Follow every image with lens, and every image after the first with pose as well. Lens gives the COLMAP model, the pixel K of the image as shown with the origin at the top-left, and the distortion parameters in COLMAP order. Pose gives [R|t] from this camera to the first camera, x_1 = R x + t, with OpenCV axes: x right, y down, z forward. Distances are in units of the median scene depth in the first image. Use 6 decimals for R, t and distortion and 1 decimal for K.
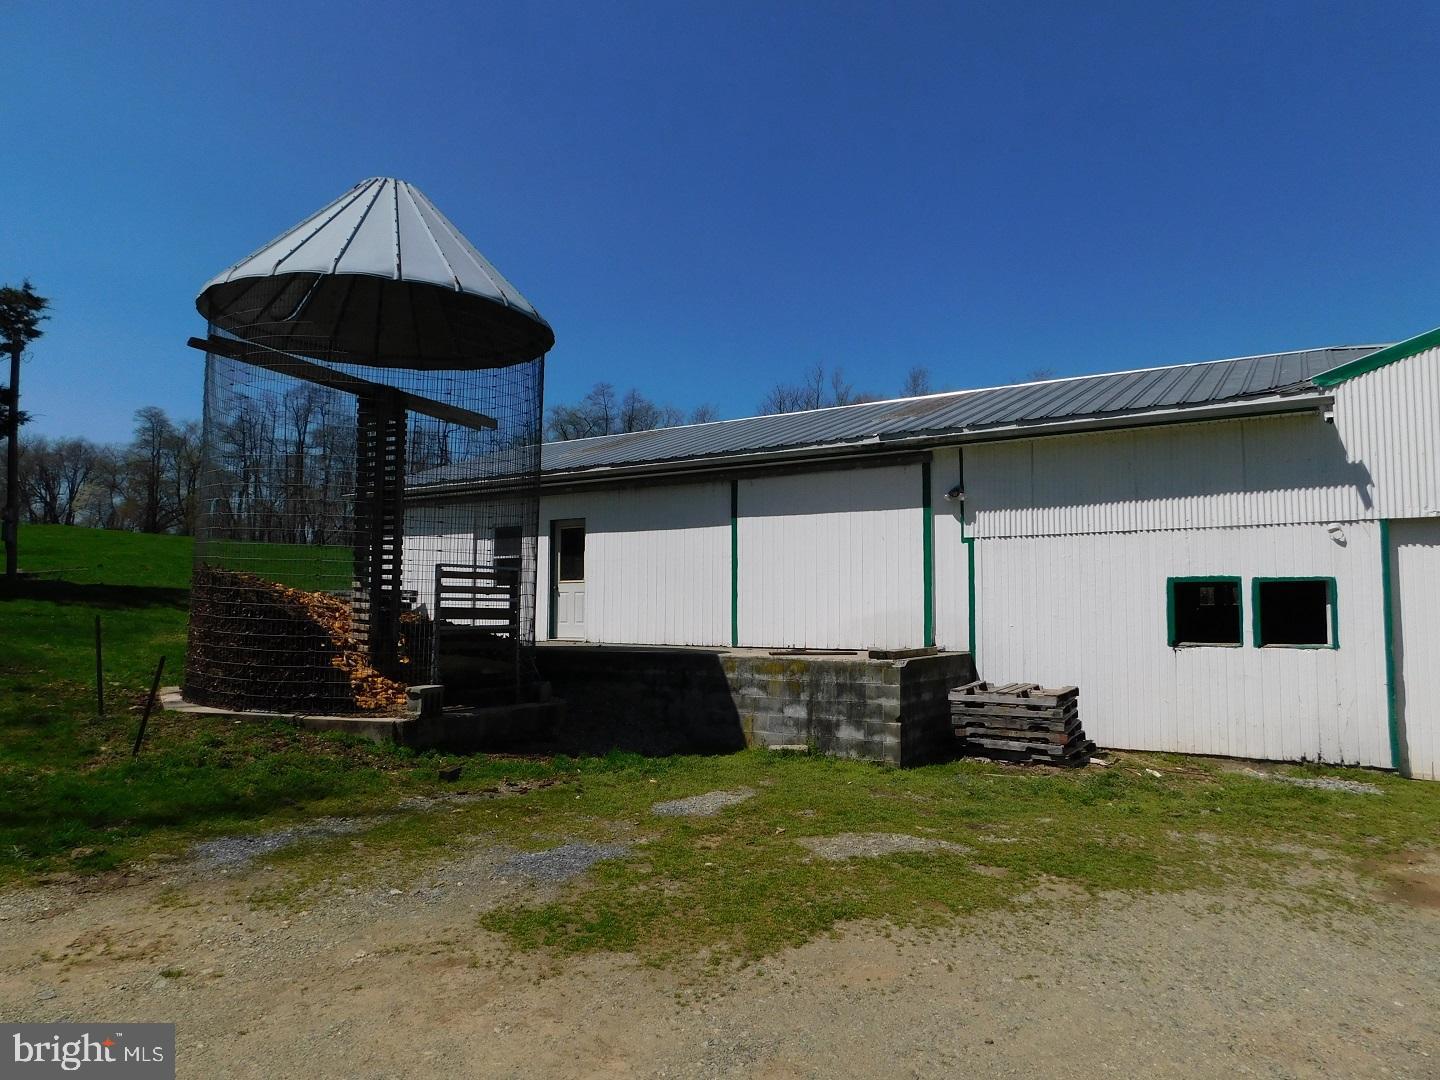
lens RADIAL K [[1043.1, 0, 720.0], [0, 1043.1, 540.0], [0, 0, 1]] dist [-0.006083, -0.003022]
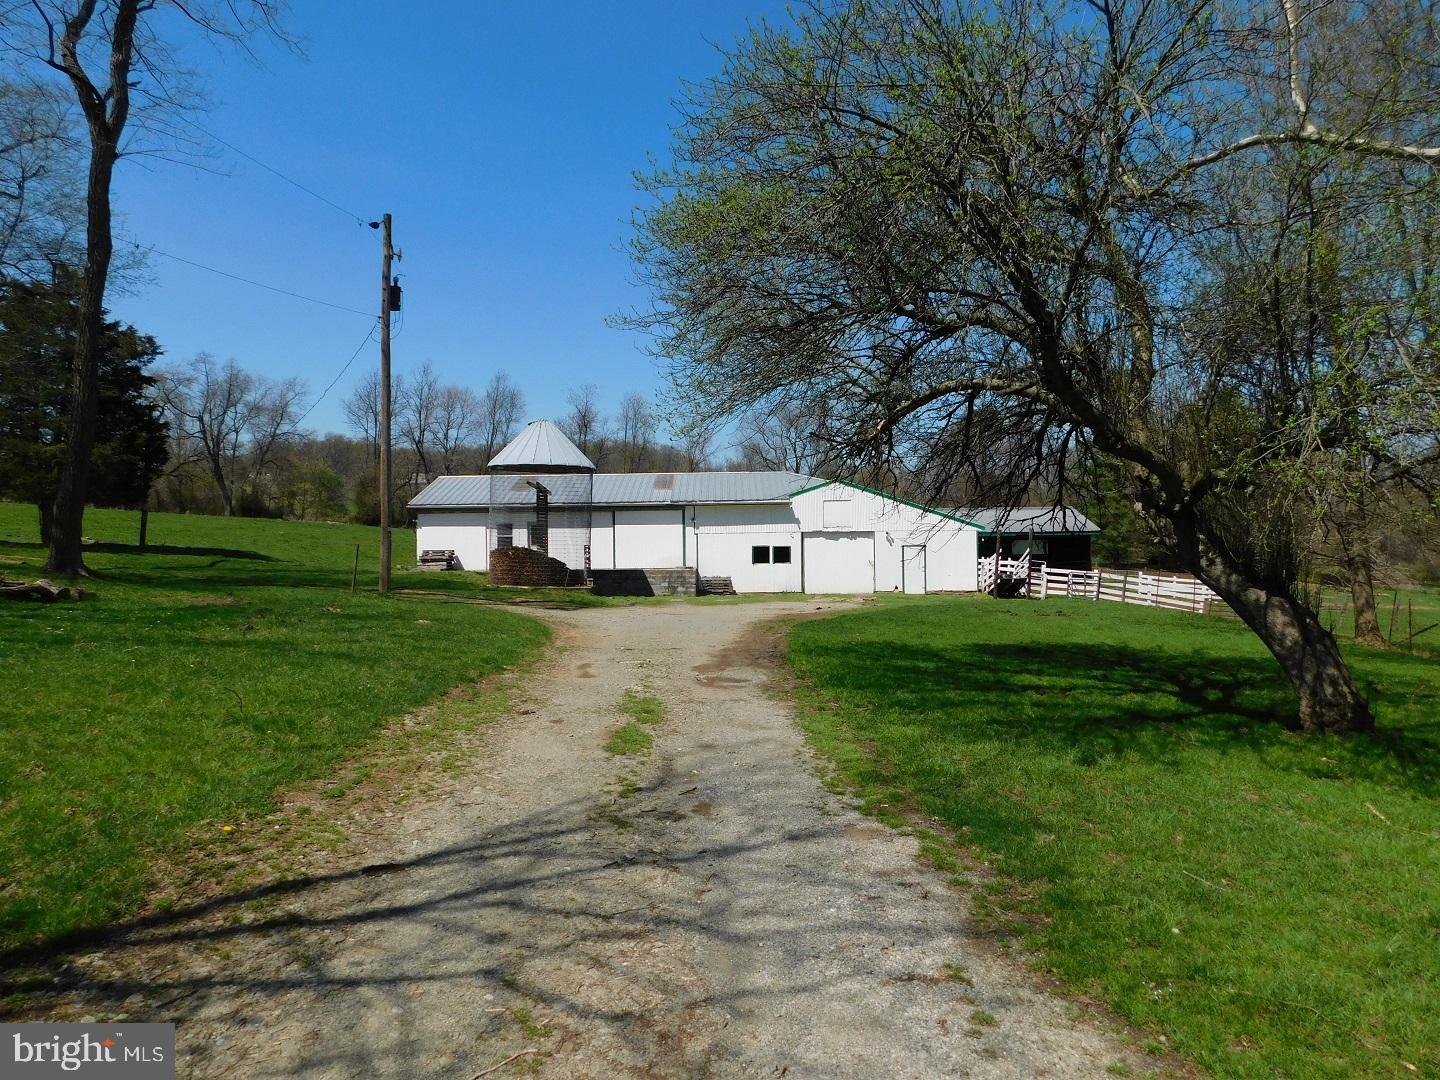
lens RADIAL K [[1043.1, 0, 720.0], [0, 1043.1, 540.0], [0, 0, 1]] dist [-0.006083, -0.003022]
pose [[0.847763, -0.005661, 0.530346, -1.667993], [-0.022787, 0.998631, 0.047086, -0.159605], [-0.529886, -0.052003, 0.846473, -2.124949]]
